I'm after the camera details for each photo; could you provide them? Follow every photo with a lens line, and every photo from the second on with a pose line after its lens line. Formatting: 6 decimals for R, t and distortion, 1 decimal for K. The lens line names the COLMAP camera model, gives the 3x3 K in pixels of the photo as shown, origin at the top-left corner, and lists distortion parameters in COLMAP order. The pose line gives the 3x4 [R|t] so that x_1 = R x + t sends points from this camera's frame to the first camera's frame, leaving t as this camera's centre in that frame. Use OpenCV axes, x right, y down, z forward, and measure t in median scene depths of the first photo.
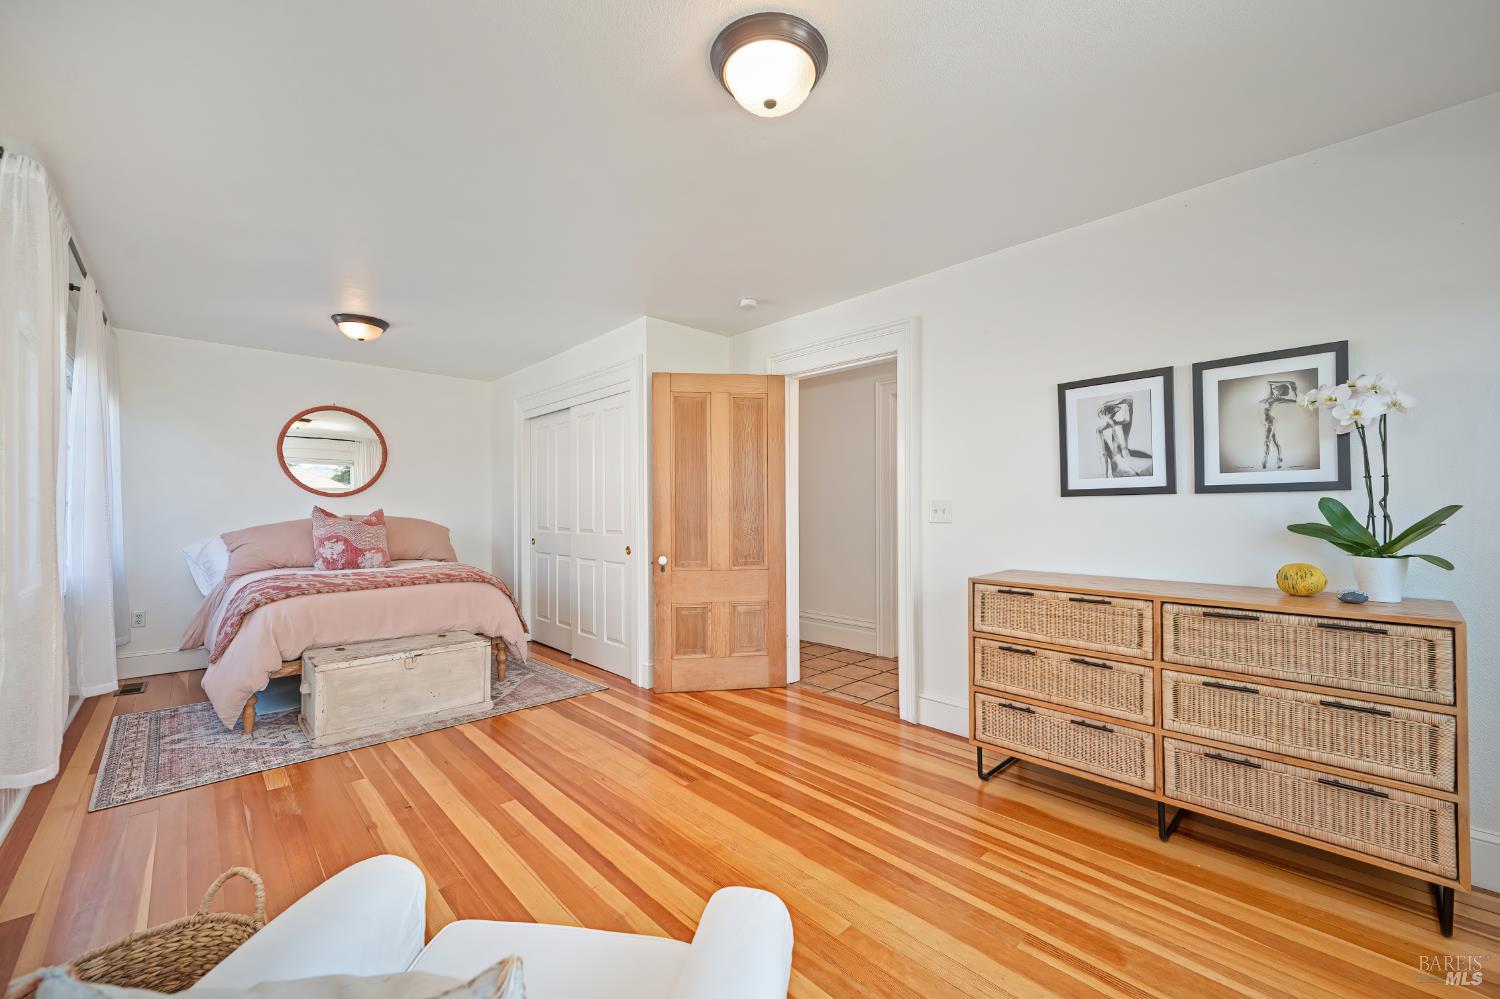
lens RADIAL K [[603.0, 0, 759.6], [0, 603.0, 500.6], [0, 0, 1]] dist [-0.000447, -0.000044]
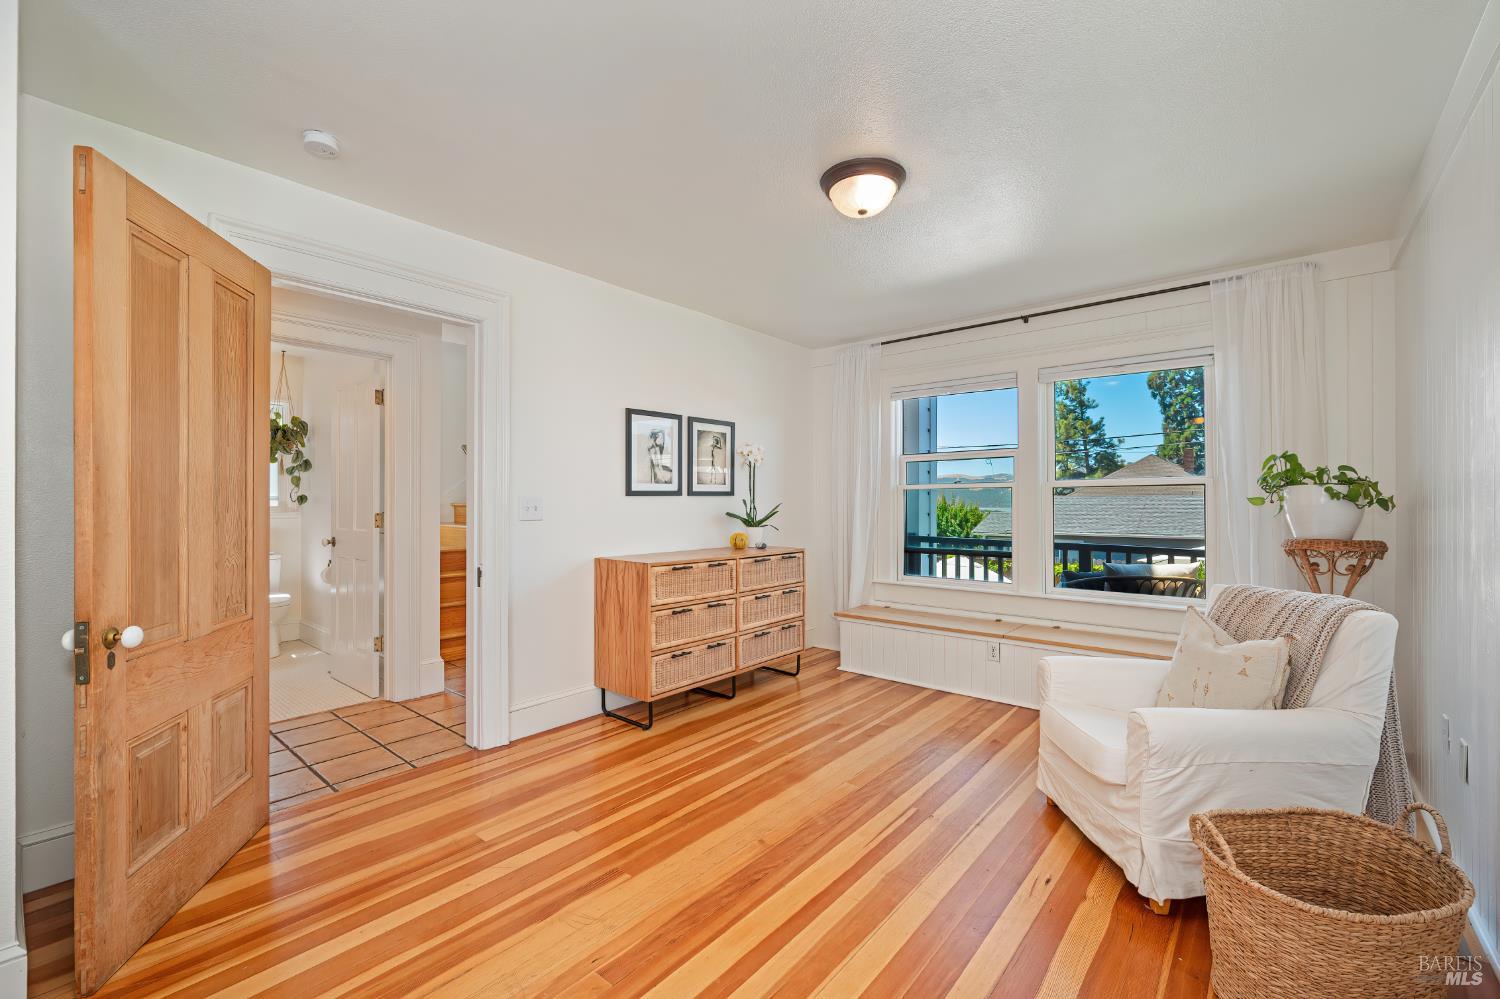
lens RADIAL K [[635.0, 0, 754.9], [0, 635.0, 499.5], [0, 0, 1]] dist [0.000726, -0.000086]
pose [[-0.121550, 0.008789, 0.992546, -1.027852], [-0.009486, 0.999905, -0.010016, 0.013974], [-0.992540, -0.010633, -0.121455, 1.050903]]
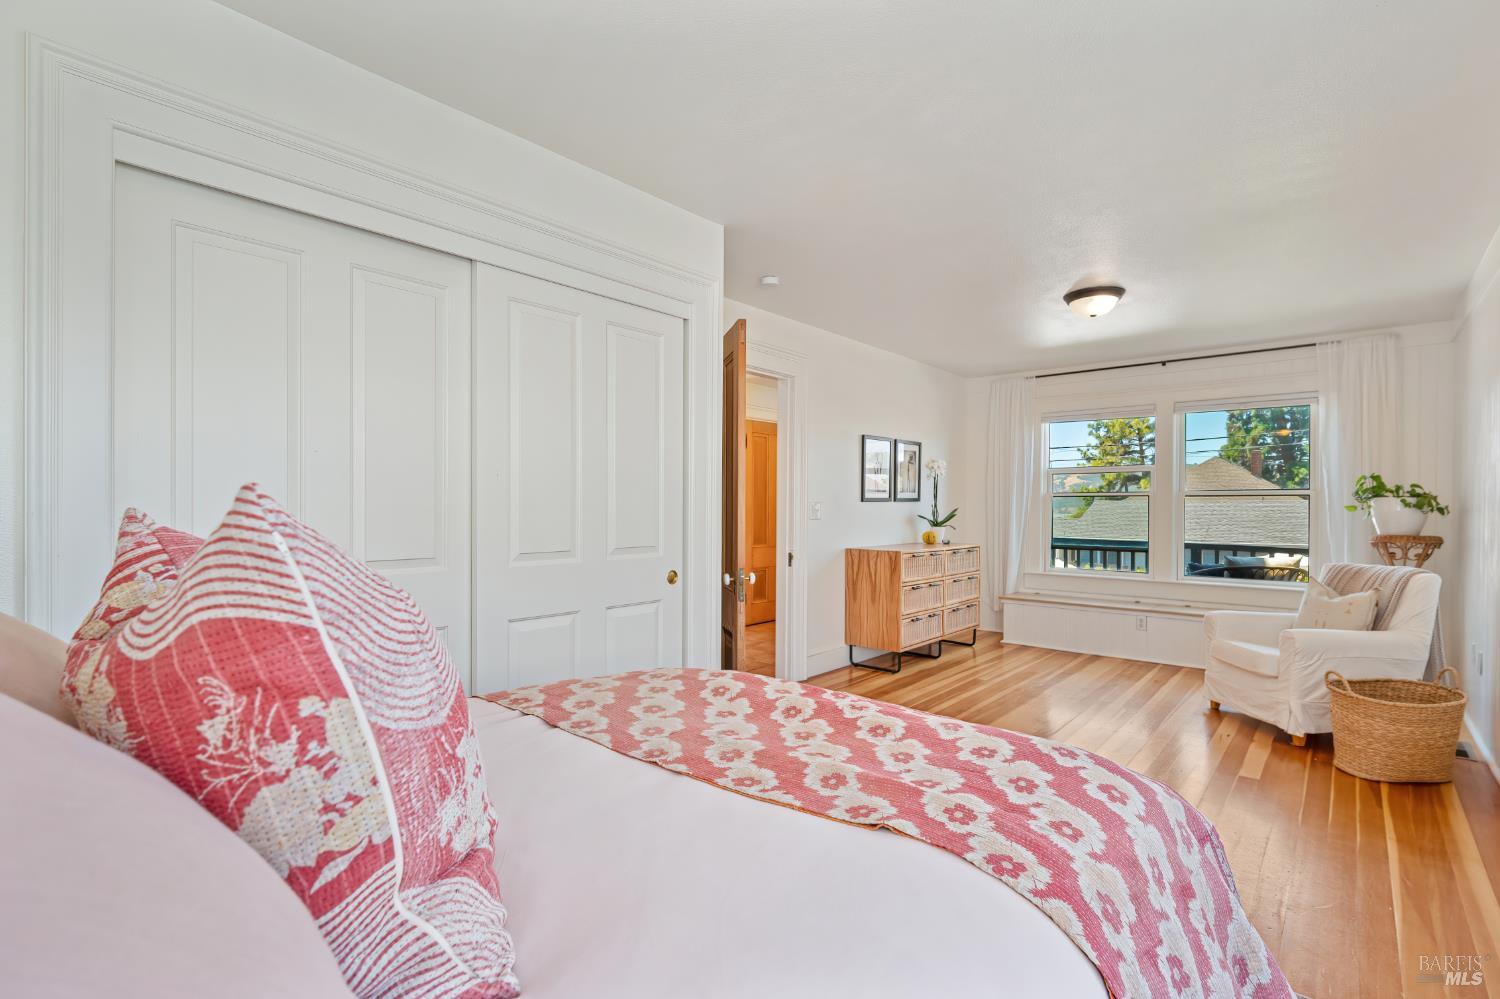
lens RADIAL K [[705.4, 0, 752.8], [0, 705.4, 511.6], [0, 0, 1]] dist [-0.000670, 0.000126]
pose [[-0.107420, -0.004277, 0.994205, -1.674926], [-0.014149, 0.999896, 0.002773, 0.022510], [-0.994113, -0.013770, -0.107469, 1.782336]]
